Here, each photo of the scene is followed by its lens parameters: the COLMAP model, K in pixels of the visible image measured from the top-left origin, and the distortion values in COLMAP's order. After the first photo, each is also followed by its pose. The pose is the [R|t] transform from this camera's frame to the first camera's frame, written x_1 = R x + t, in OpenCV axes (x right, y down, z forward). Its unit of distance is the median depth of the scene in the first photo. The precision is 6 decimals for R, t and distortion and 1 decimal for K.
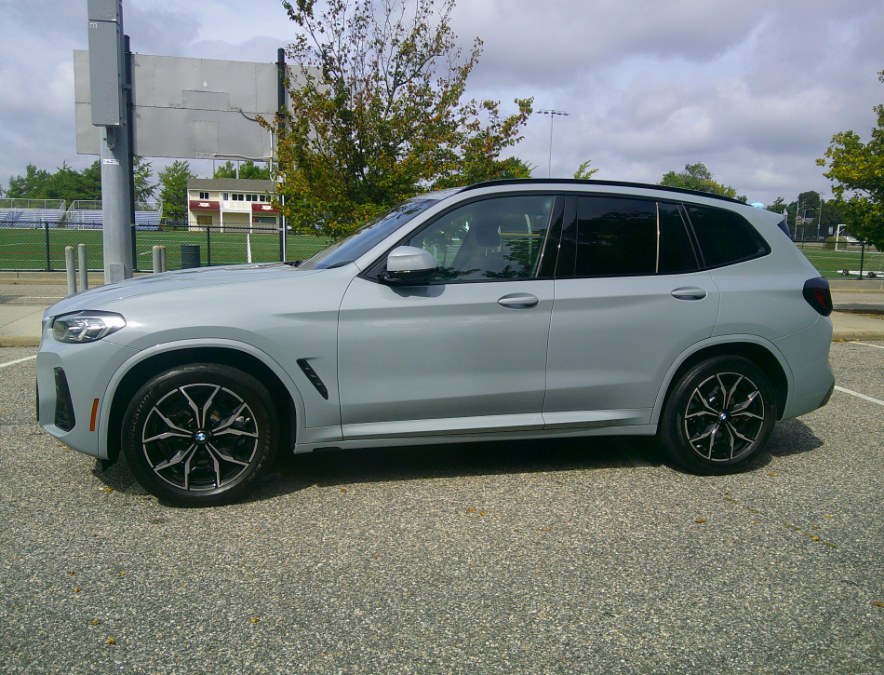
lens RADIAL K [[742.8, 0, 440.4], [0, 742.8, 341.8], [0, 0, 1]] dist [0.029693, -0.080870]
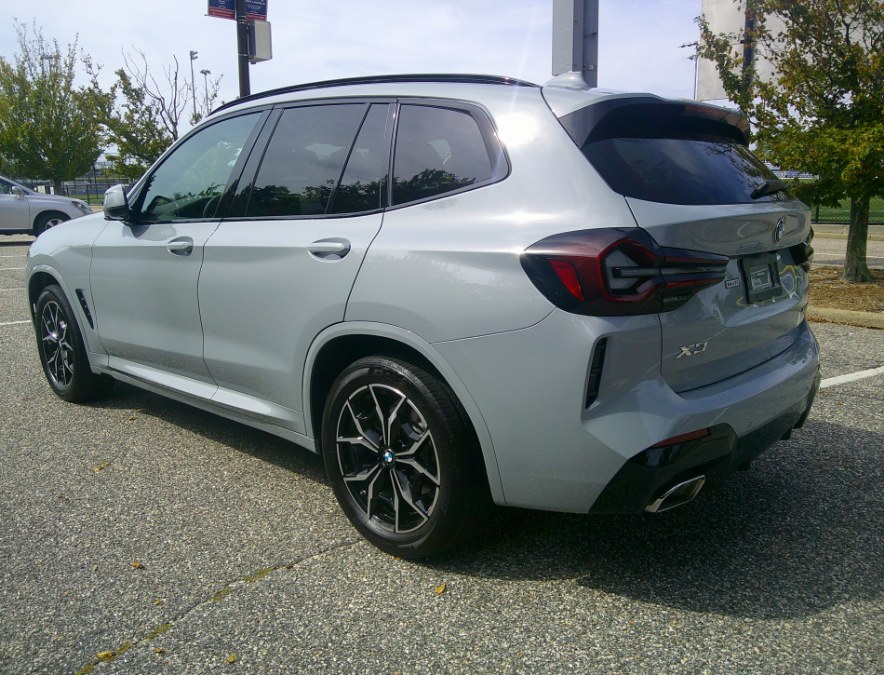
lens RADIAL K [[742.8, 0, 439.9], [0, 742.8, 343.8], [0, 0, 1]] dist [0.029693, -0.080870]
pose [[0.535903, 0.145676, -0.831617, 0.891687], [-0.088797, 0.989264, 0.116070, -0.063292], [0.839597, 0.011643, 0.543085, 0.716371]]
